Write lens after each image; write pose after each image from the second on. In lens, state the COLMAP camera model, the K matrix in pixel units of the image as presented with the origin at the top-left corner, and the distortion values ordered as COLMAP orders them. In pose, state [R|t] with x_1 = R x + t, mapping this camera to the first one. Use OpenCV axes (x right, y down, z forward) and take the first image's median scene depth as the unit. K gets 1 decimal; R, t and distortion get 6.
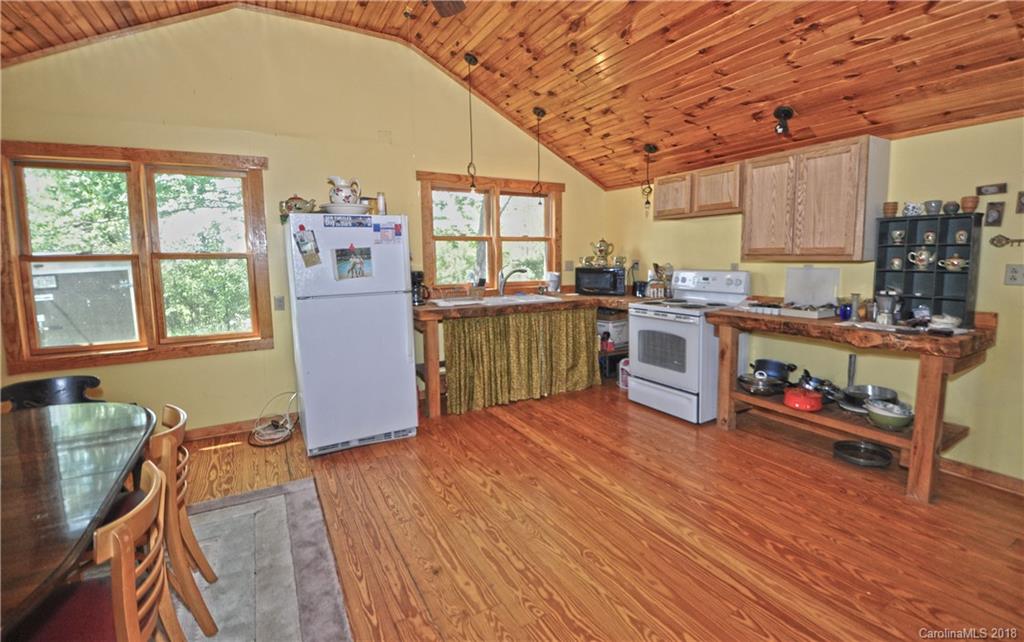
lens RADIAL K [[456.0, 0, 524.4], [0, 456.0, 306.0], [0, 0, 1]] dist [-0.010535, -0.002759]
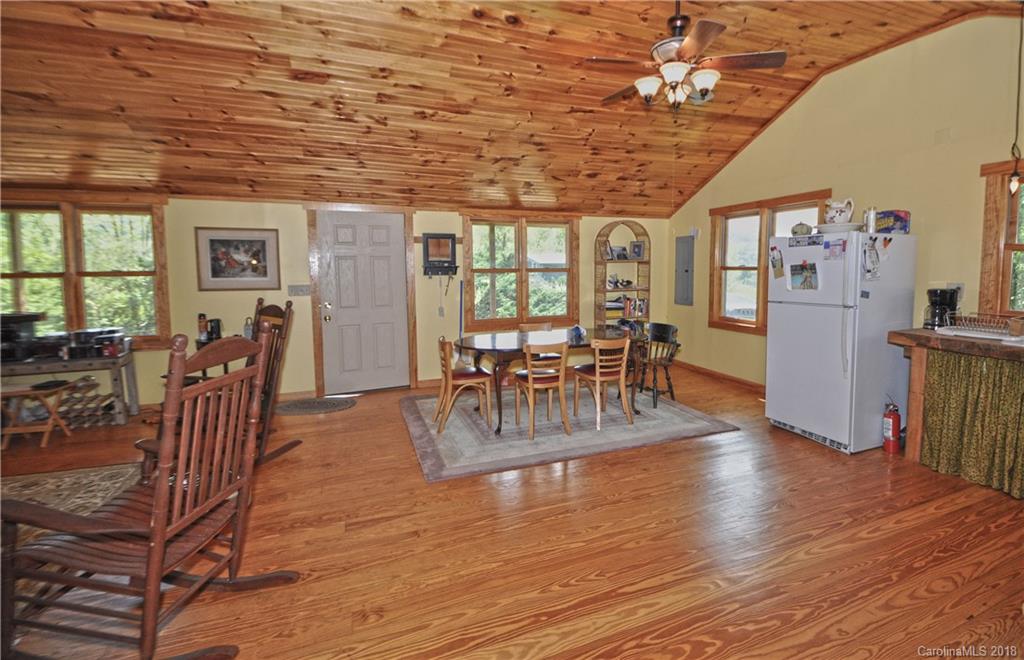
lens RADIAL K [[462.9, 0, 545.0], [0, 462.9, 306.2], [0, 0, 1]] dist [-0.019155, -0.005624]
pose [[-0.136725, 0.094510, -0.986090, 0.842232], [-0.103179, 0.988665, 0.109063, -0.074807], [0.985221, 0.116656, -0.125423, 0.473609]]
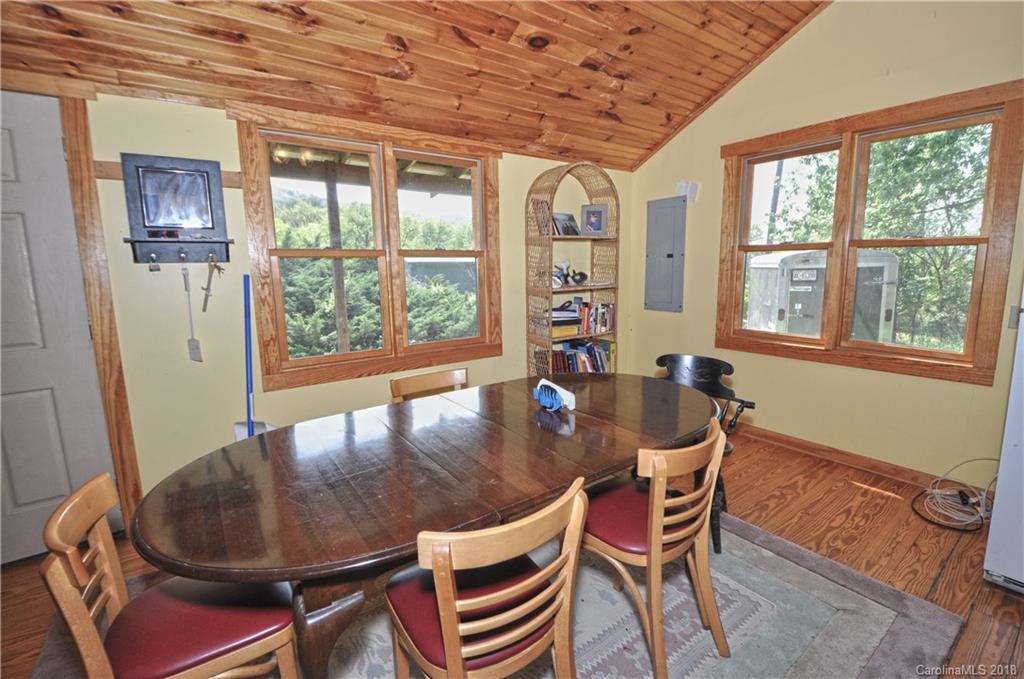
lens RADIAL K [[450.9, 0, 533.2], [0, 450.9, 335.7], [0, 0, 1]] dist [-0.014185, -0.007687]
pose [[0.122412, 0.160055, -0.979488, -0.041050], [-0.097923, 0.984043, 0.148562, -0.005756], [0.987637, 0.077729, 0.136131, 0.307719]]
